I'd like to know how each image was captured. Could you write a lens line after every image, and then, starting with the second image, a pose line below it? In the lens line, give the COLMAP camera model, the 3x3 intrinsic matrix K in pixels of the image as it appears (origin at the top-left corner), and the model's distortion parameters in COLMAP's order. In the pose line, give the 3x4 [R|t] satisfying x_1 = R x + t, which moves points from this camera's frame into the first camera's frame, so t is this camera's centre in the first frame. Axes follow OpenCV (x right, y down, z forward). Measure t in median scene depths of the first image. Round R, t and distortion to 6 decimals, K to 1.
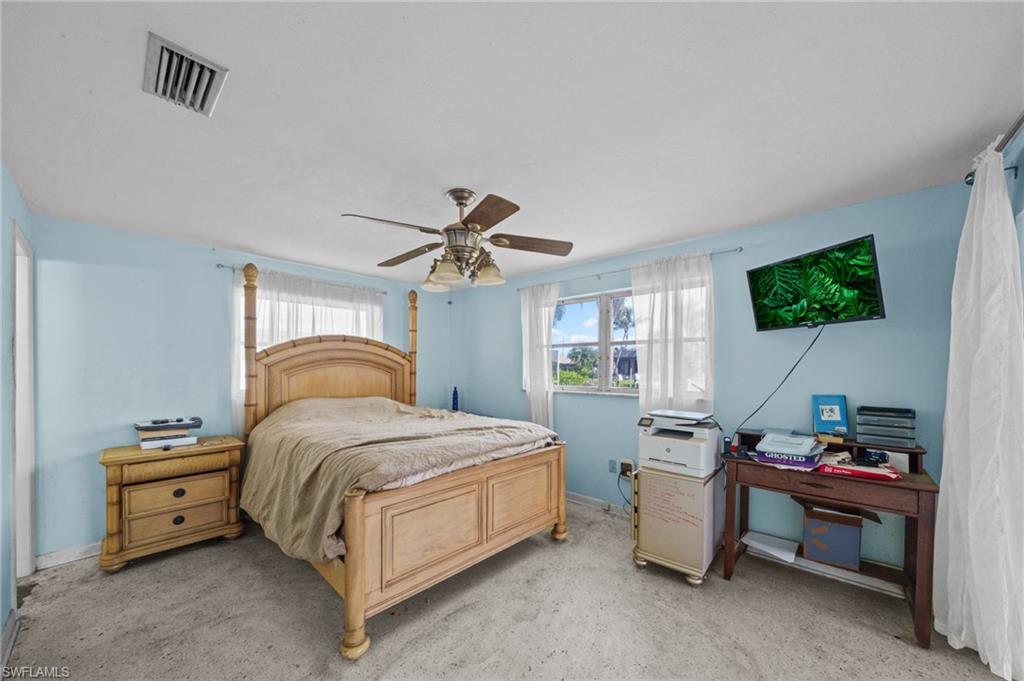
lens RADIAL K [[361.1, 0, 508.0], [0, 361.1, 363.7], [0, 0, 1]] dist [0.000035, 0.000015]
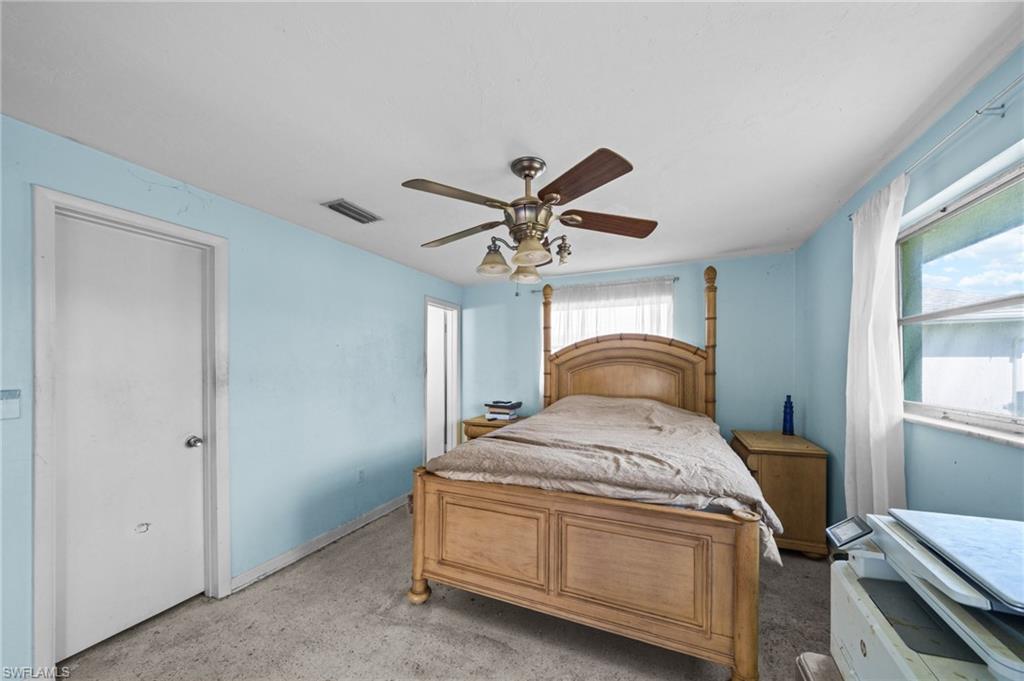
lens RADIAL K [[361.1, 0, 508.0], [0, 361.1, 363.7], [0, 0, 1]] dist [0.000035, 0.000015]
pose [[0.344480, -0.011660, -0.938721, 0.470566], [0.015352, 0.999859, -0.006786, 0.006682], [0.938668, -0.012073, 0.344610, 0.485318]]
